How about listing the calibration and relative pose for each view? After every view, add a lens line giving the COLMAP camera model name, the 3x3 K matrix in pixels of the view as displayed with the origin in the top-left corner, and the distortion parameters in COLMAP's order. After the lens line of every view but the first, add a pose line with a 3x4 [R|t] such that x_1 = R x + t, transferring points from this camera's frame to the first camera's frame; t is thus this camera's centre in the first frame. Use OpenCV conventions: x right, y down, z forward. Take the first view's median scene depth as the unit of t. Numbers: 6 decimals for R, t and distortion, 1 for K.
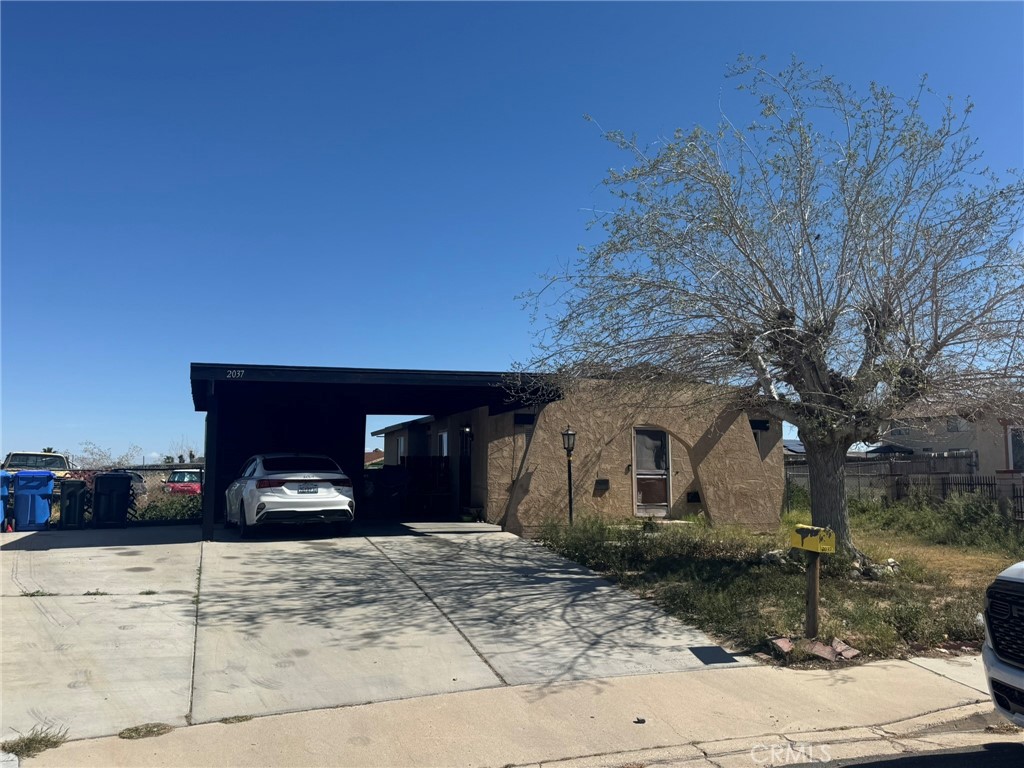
lens RADIAL K [[855.2, 0, 521.5], [0, 855.2, 384.9], [0, 0, 1]] dist [0.116877, -0.209223]
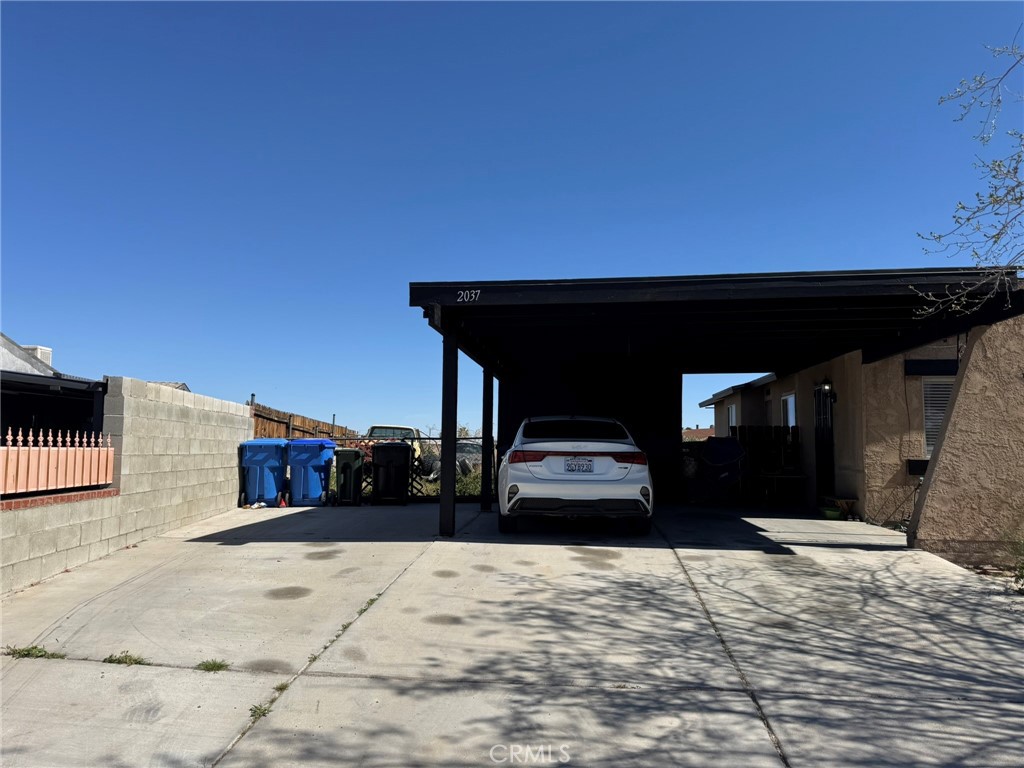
lens RADIAL K [[734.6, 0, 512.0], [0, 734.6, 384.0], [0, 0, 1]] dist [0.090278, -0.123225]
pose [[0.905237, -0.028316, -0.423963, -0.044645], [0.033368, 0.999433, 0.004496, 0.044963], [0.423596, -0.018217, 0.905668, 0.393476]]
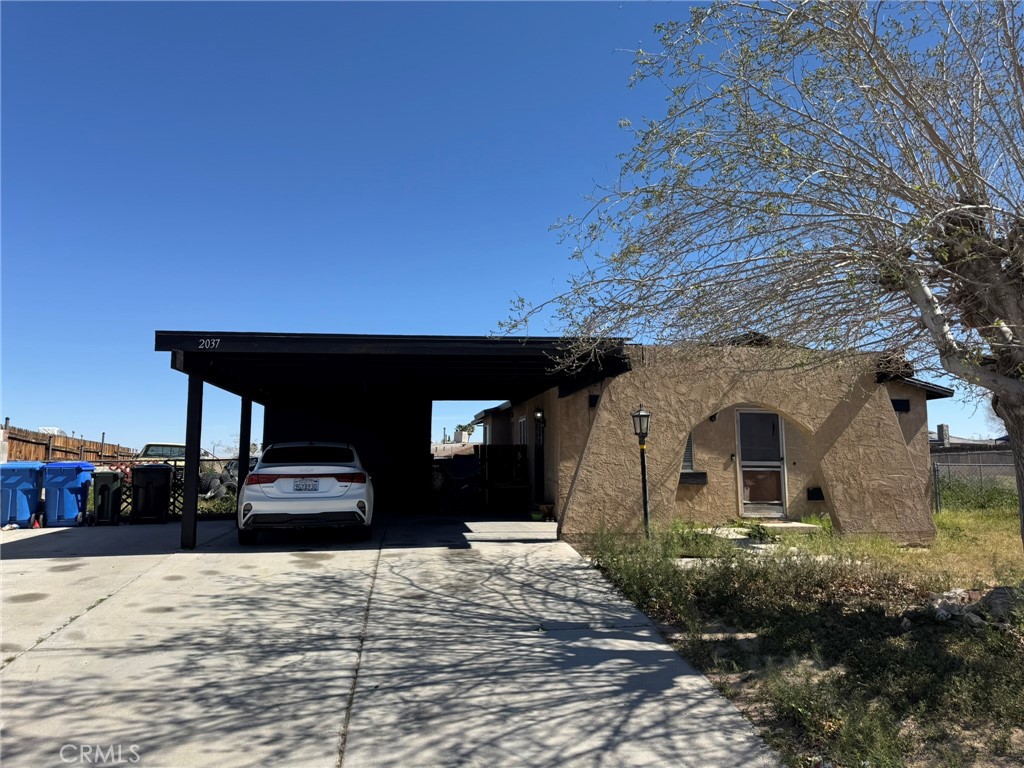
lens RADIAL K [[734.6, 0, 512.0], [0, 734.6, 384.0], [0, 0, 1]] dist [0.090278, -0.123225]
pose [[0.982079, -0.020260, -0.187378, 0.061163], [0.020145, 0.999794, -0.002519, 0.026150], [0.187390, -0.001301, 0.982285, 0.298992]]
